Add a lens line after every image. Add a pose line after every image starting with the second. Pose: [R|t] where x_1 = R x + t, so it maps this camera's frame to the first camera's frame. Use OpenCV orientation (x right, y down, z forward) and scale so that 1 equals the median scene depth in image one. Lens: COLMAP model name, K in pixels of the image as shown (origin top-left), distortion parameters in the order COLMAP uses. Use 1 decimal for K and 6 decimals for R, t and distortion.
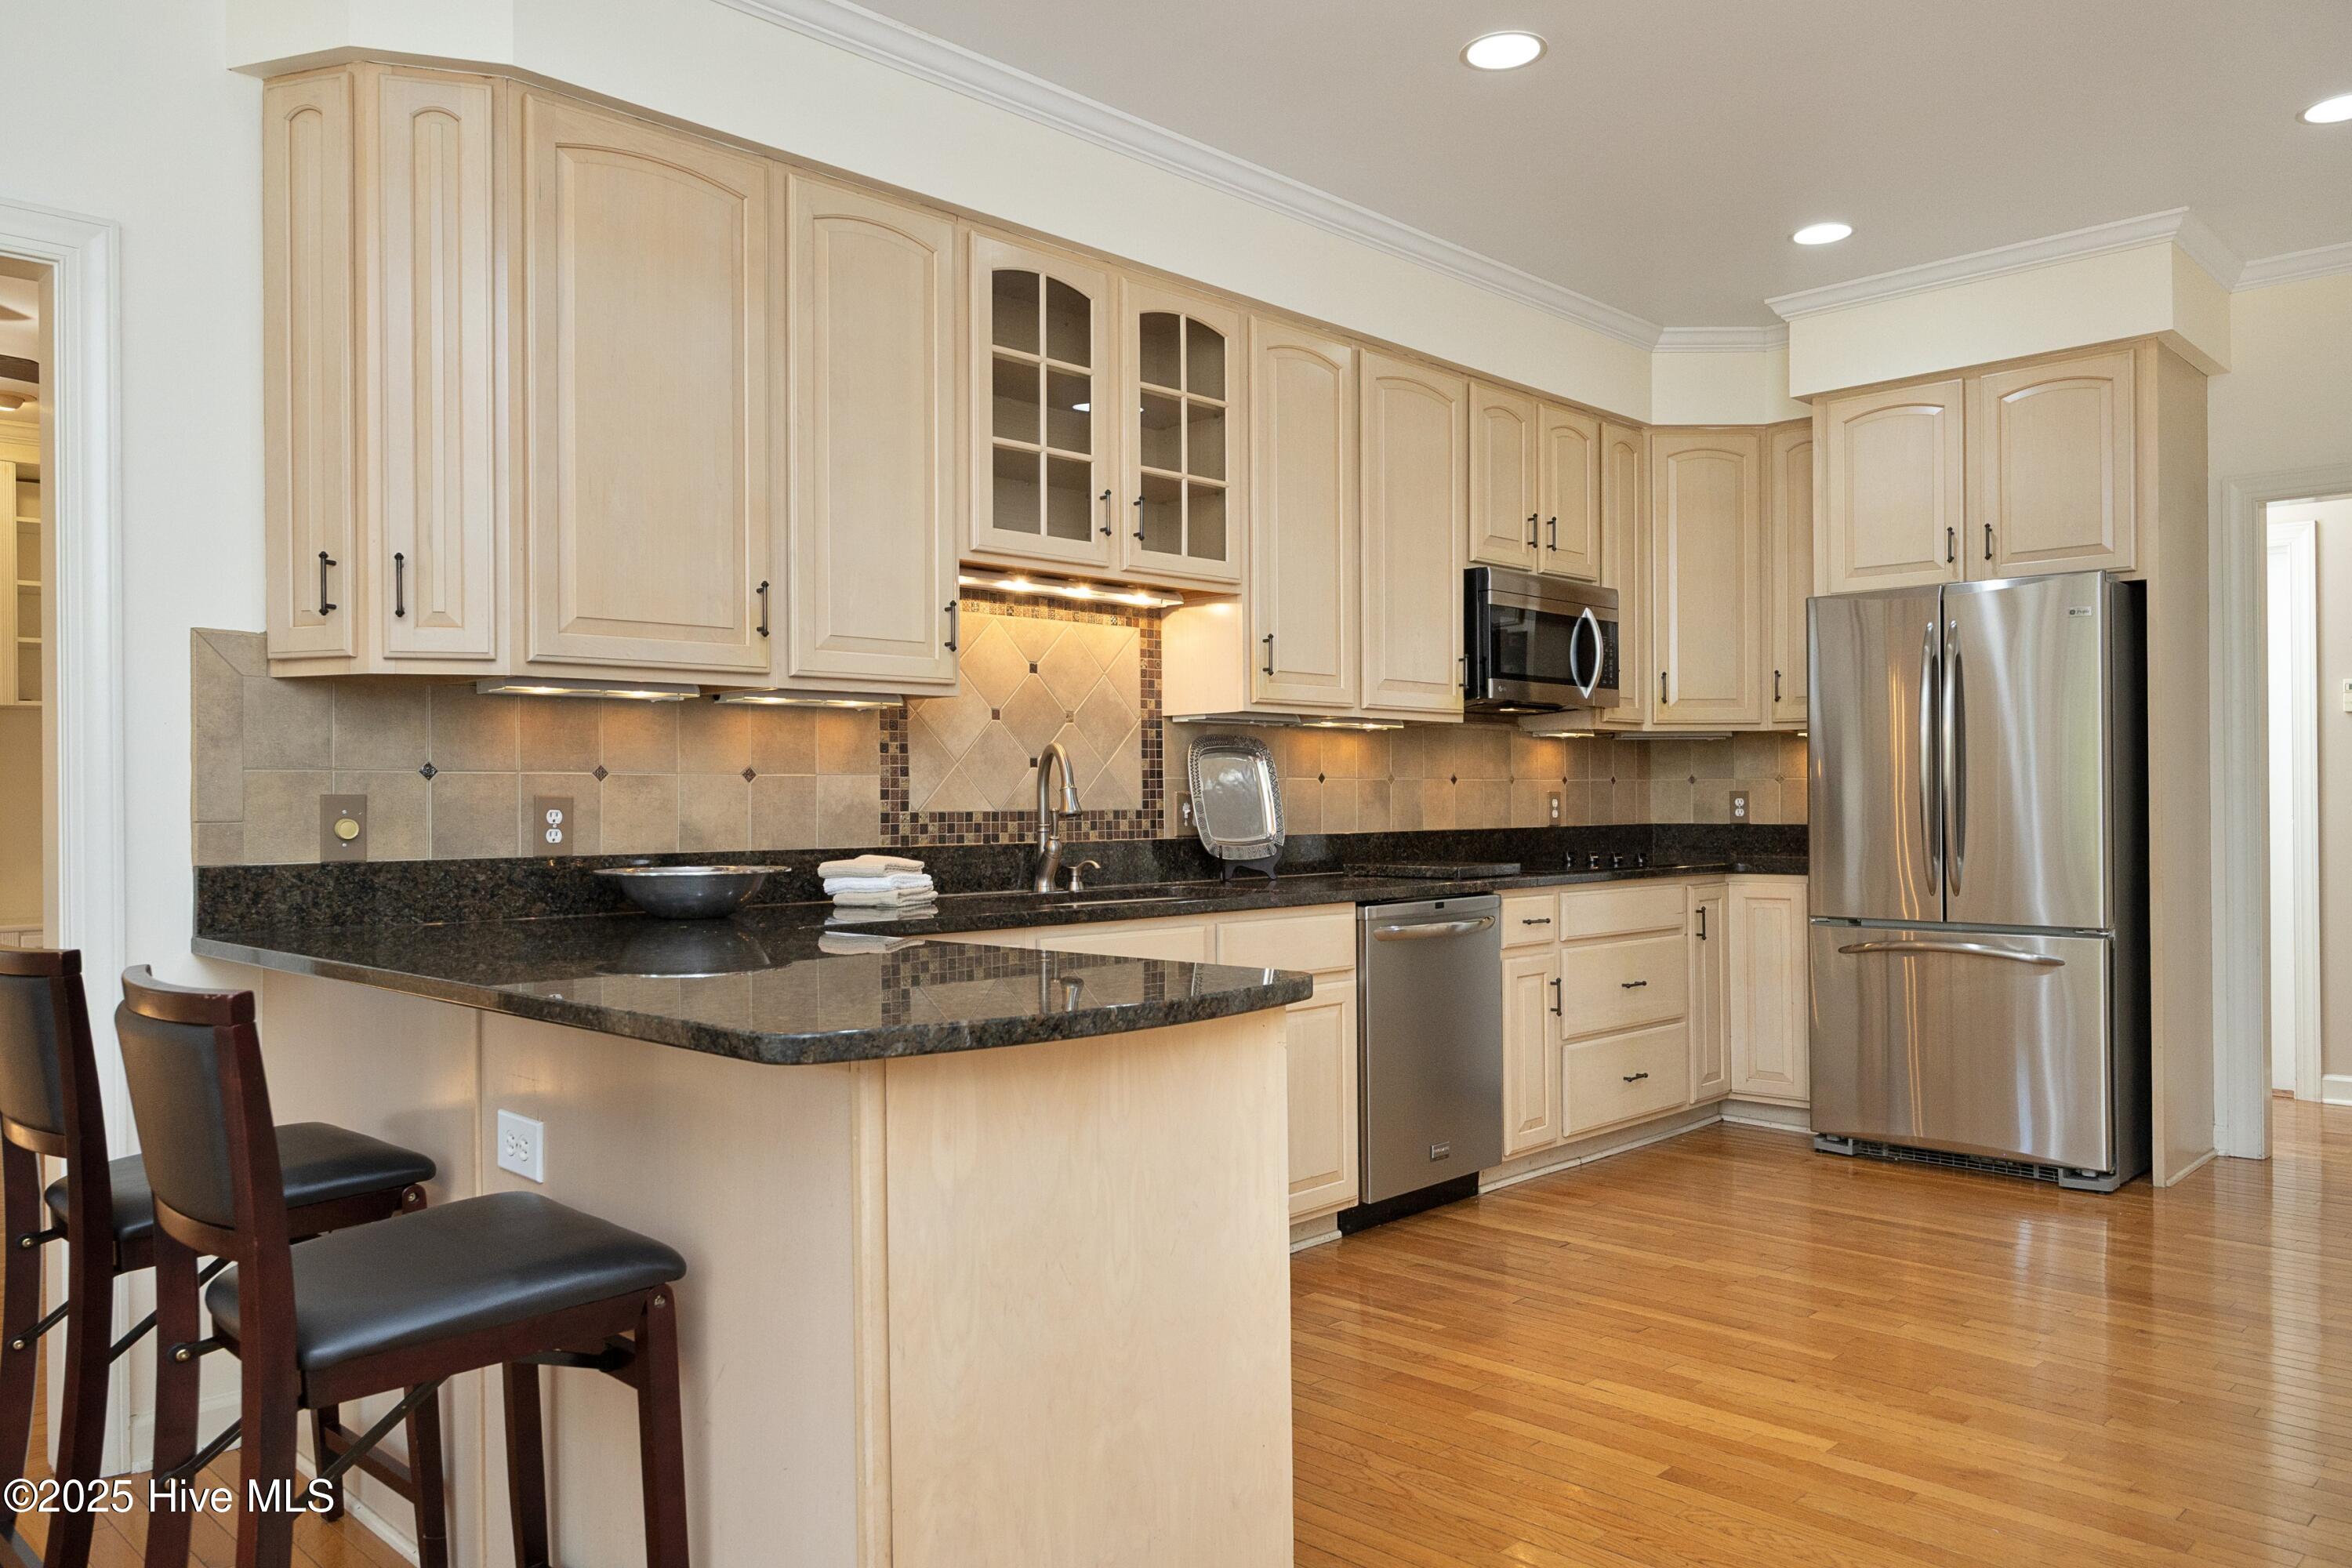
lens RADIAL K [[1573.2, 0, 1183.6], [0, 1573.2, 813.9], [0, 0, 1]] dist [-0.020520, 0.001237]
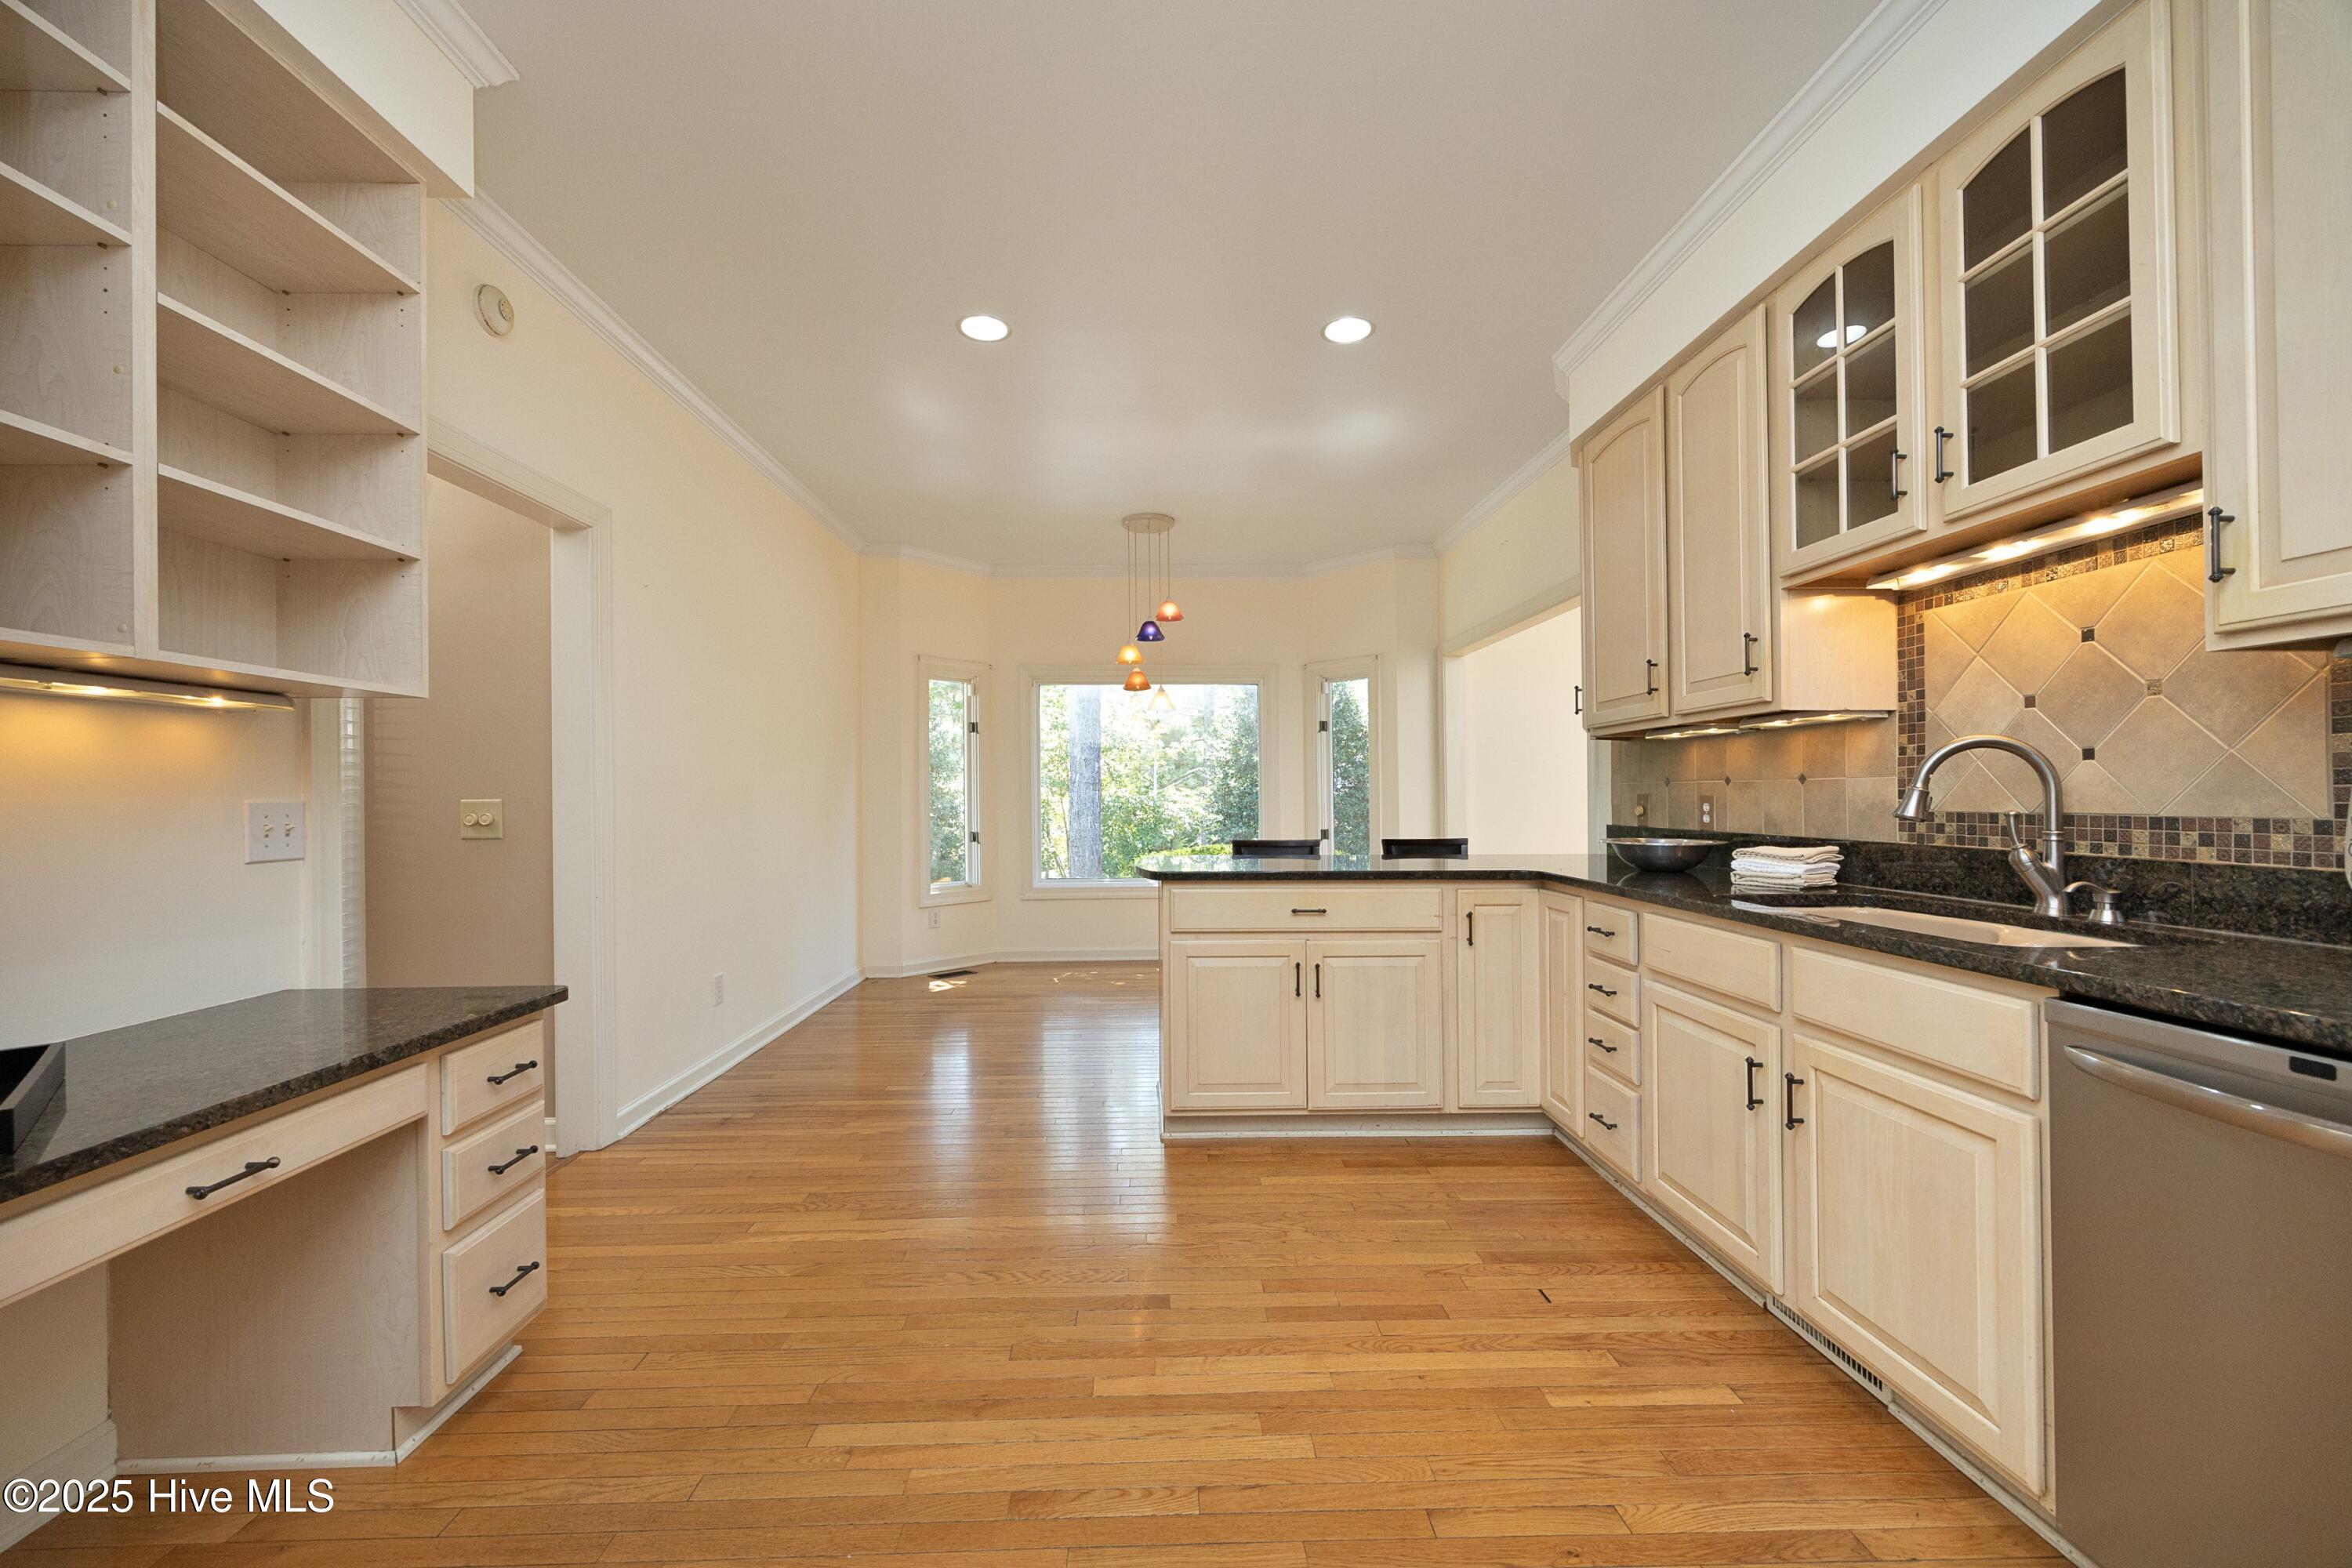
lens RADIAL K [[947.5, 0, 1169.9], [0, 947.5, 786.9], [0, 0, 1]] dist [-0.019062, -0.000523]
pose [[-0.679401, 0.001202, -0.733766, 0.571500], [0.000864, 0.999999, 0.000838, -0.016973], [0.733766, -0.000065, -0.679402, 0.992687]]
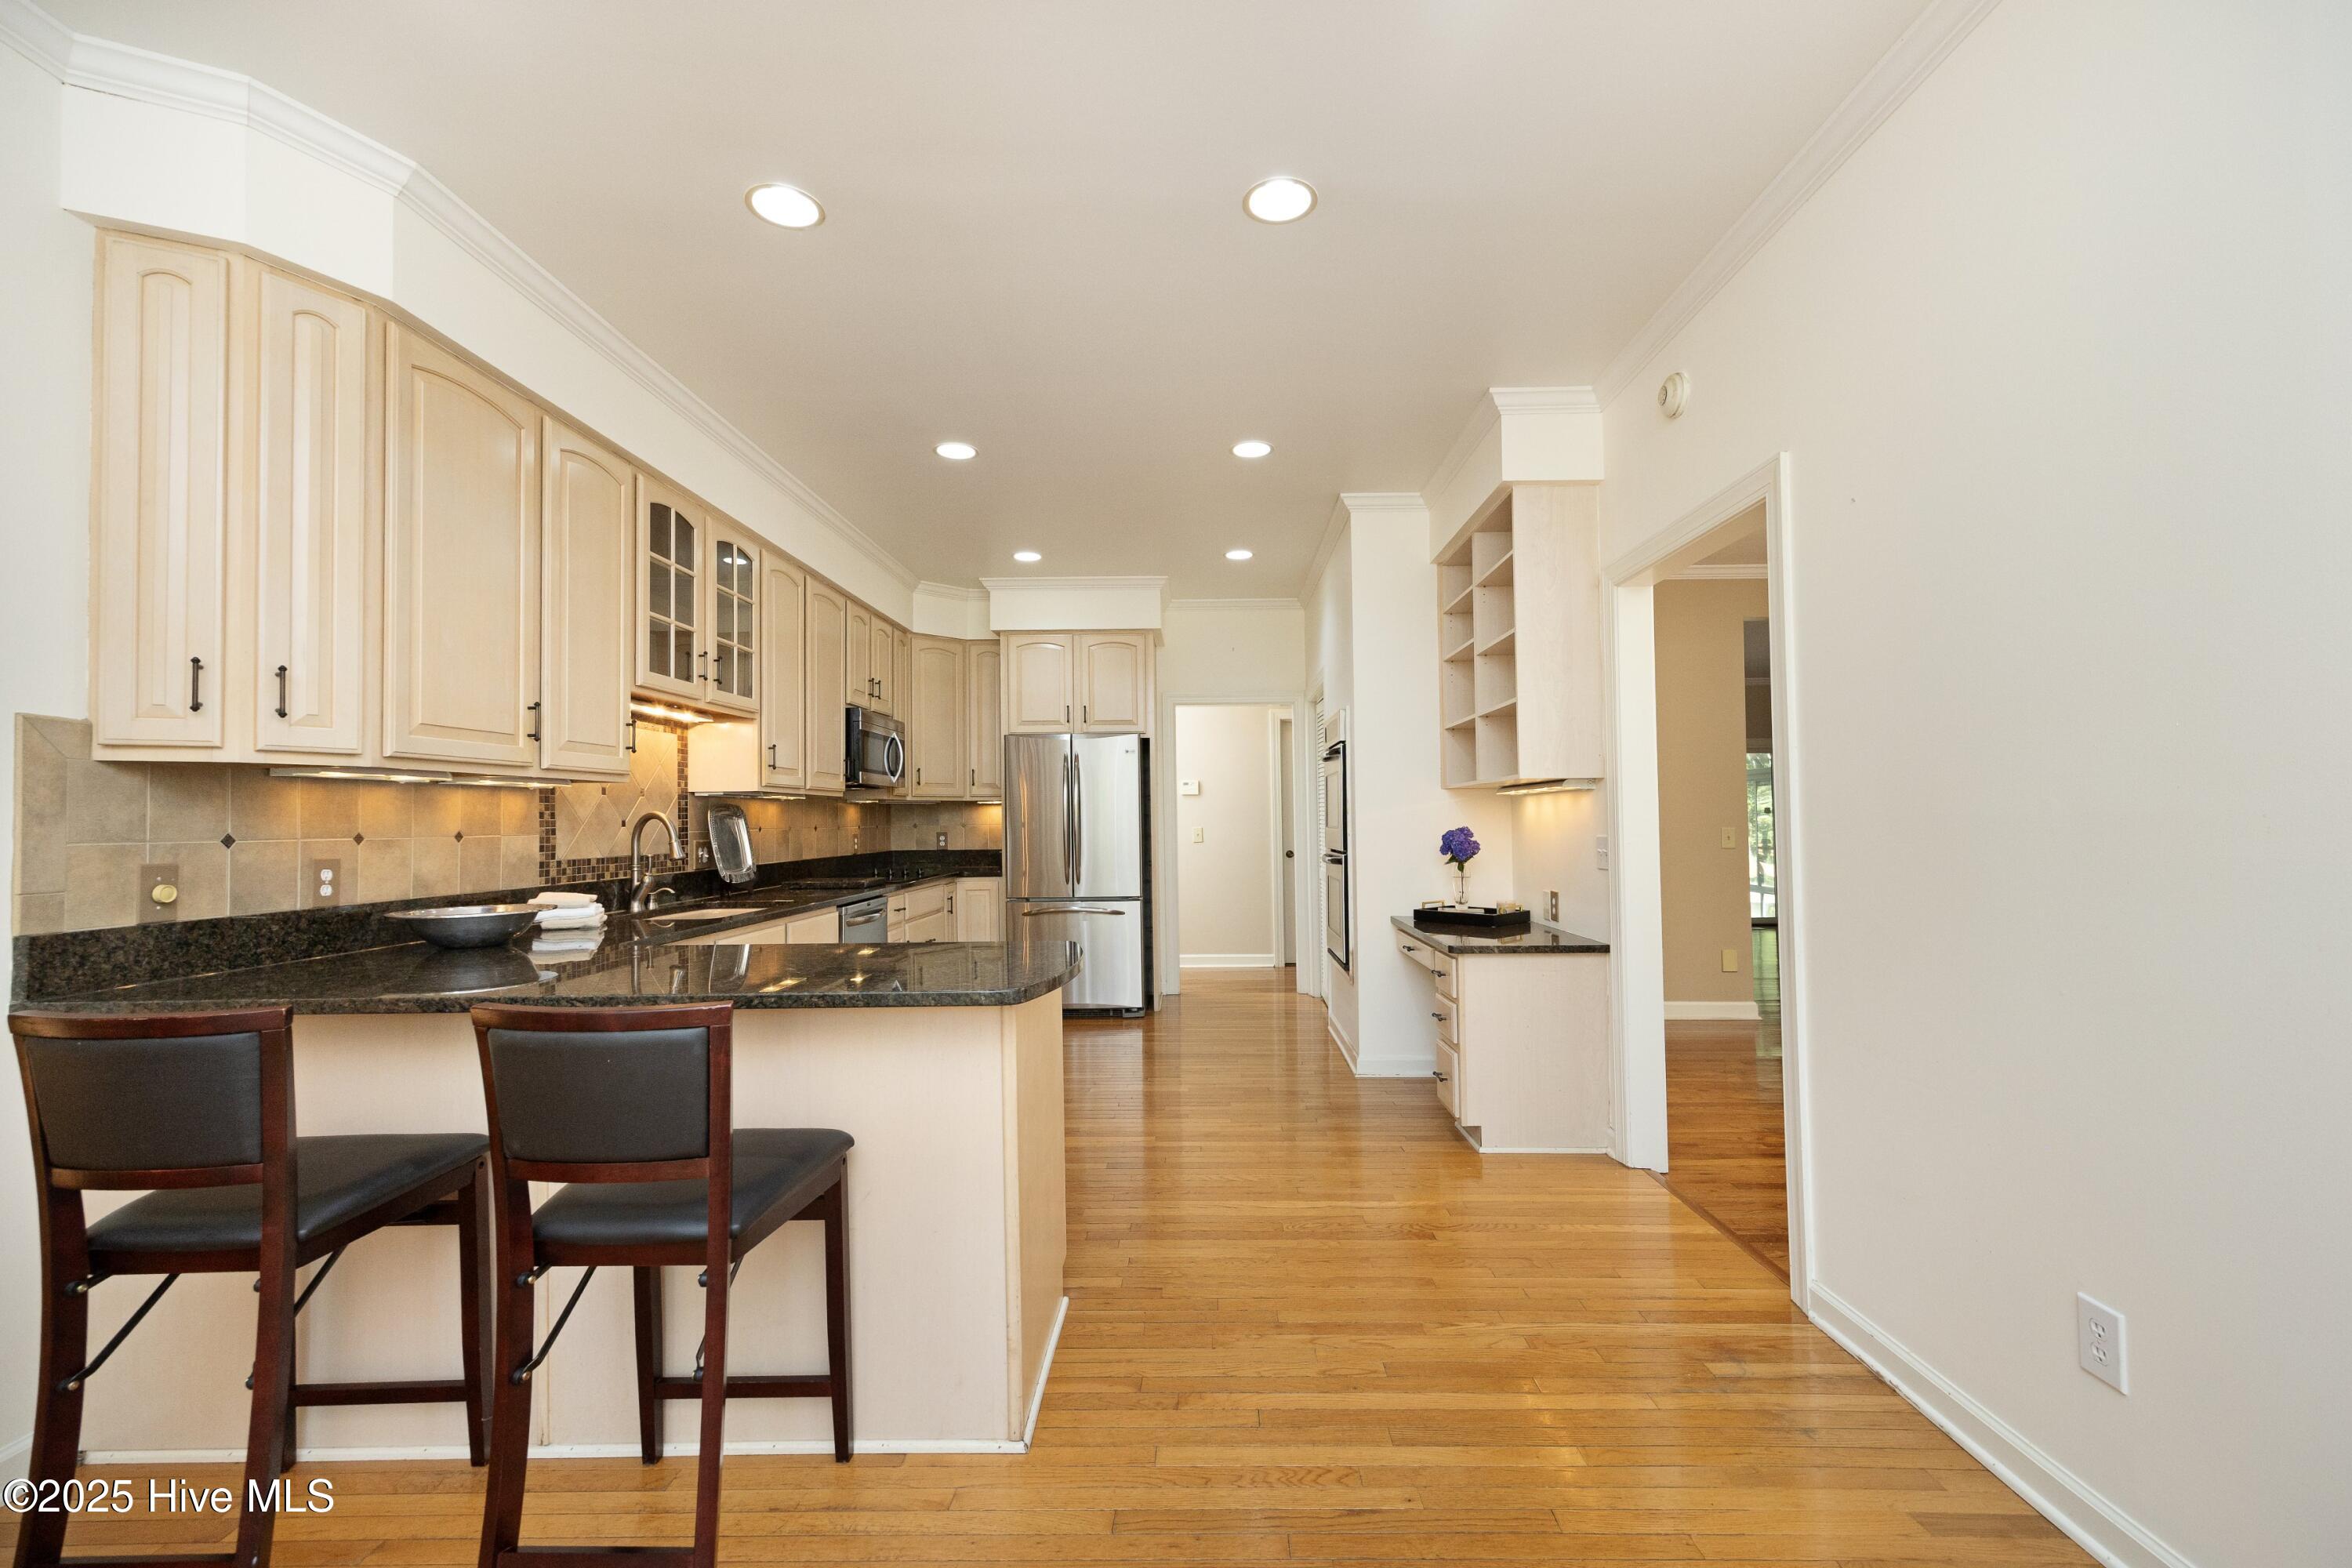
lens RADIAL K [[947.5, 0, 1190.1], [0, 947.5, 805.4], [0, 0, 1]] dist [-0.019062, -0.000523]
pose [[0.718297, 0.010743, 0.695654, -0.333127], [0.011252, 0.999571, -0.027056, -0.020231], [-0.695646, 0.027262, 0.717868, -0.007239]]
